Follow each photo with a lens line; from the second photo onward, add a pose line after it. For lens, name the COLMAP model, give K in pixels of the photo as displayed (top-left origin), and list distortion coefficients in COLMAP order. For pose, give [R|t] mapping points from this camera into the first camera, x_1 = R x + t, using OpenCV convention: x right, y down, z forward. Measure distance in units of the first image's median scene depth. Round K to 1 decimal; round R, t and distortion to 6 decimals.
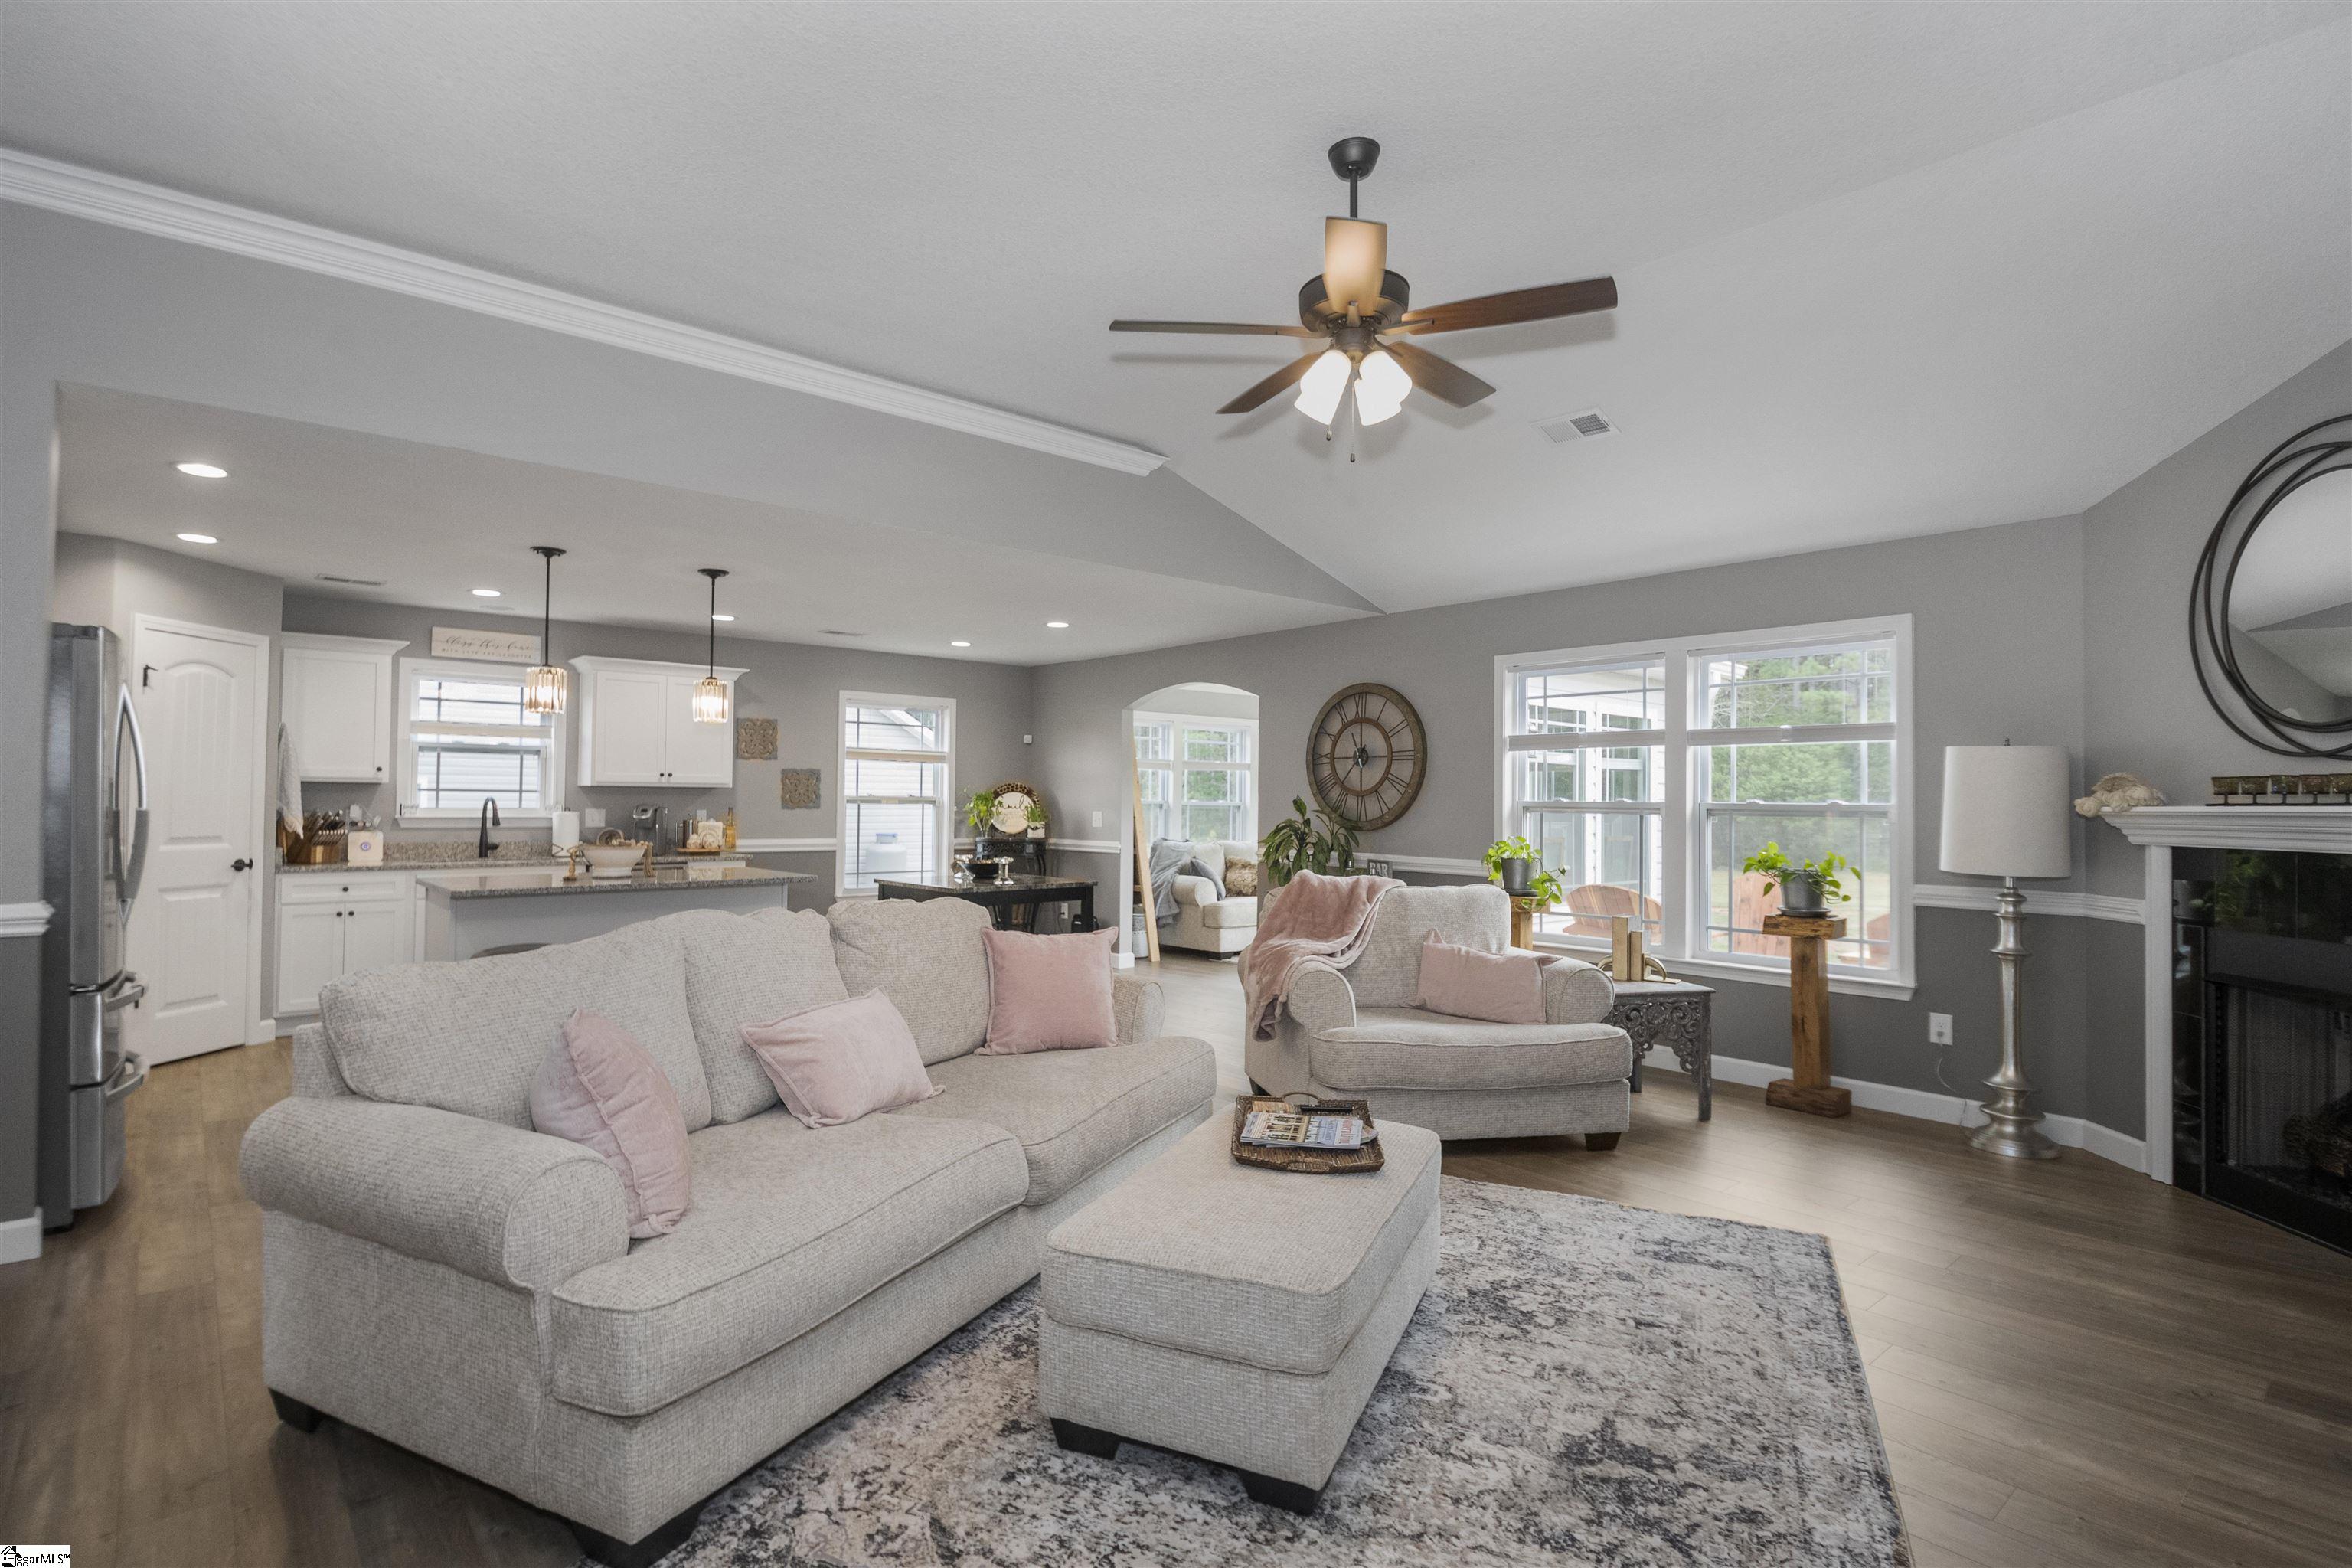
lens RADIAL K [[1151.1, 0, 1153.5], [0, 1151.1, 777.0], [0, 0, 1]] dist [-0.002738, -0.001445]
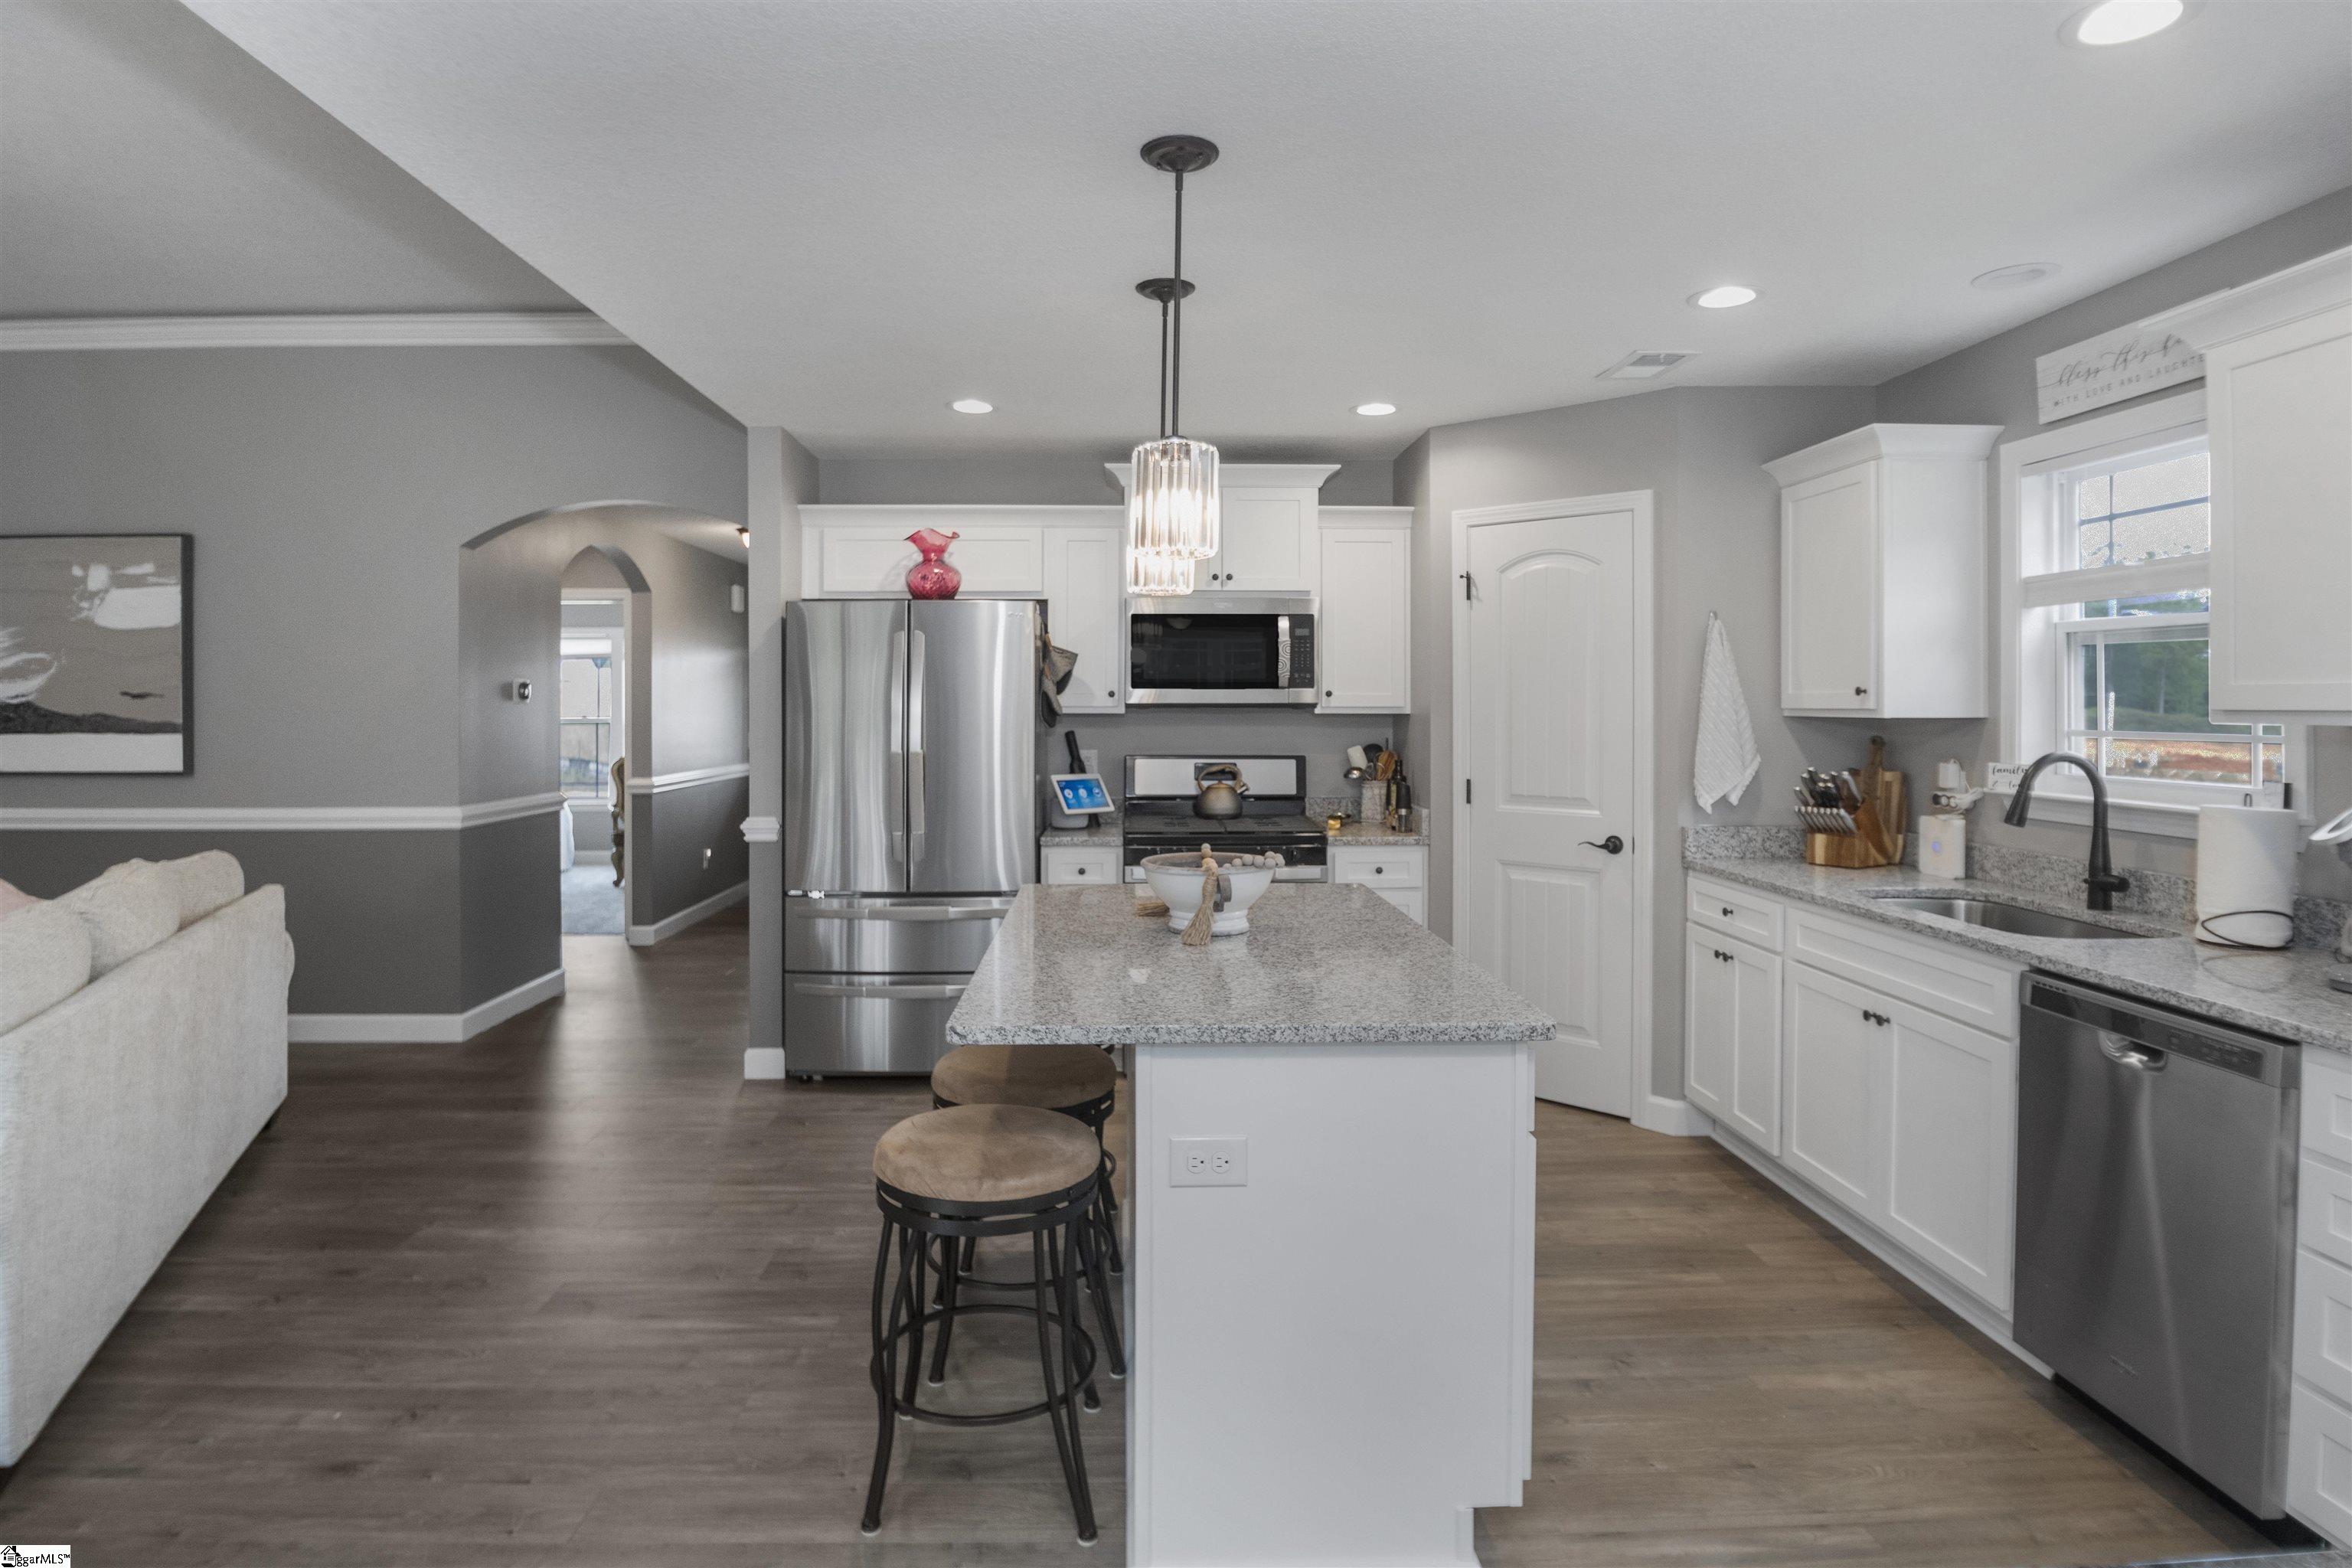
lens RADIAL K [[1258.9, 0, 1151.9], [0, 1258.9, 712.3], [0, 0, 1]] dist [-0.025876, -0.000063]
pose [[-0.629799, -0.003214, -0.776752, -0.054930], [0.011411, 0.999845, -0.013390, 0.005898], [0.776675, -0.017297, -0.629665, 1.064889]]
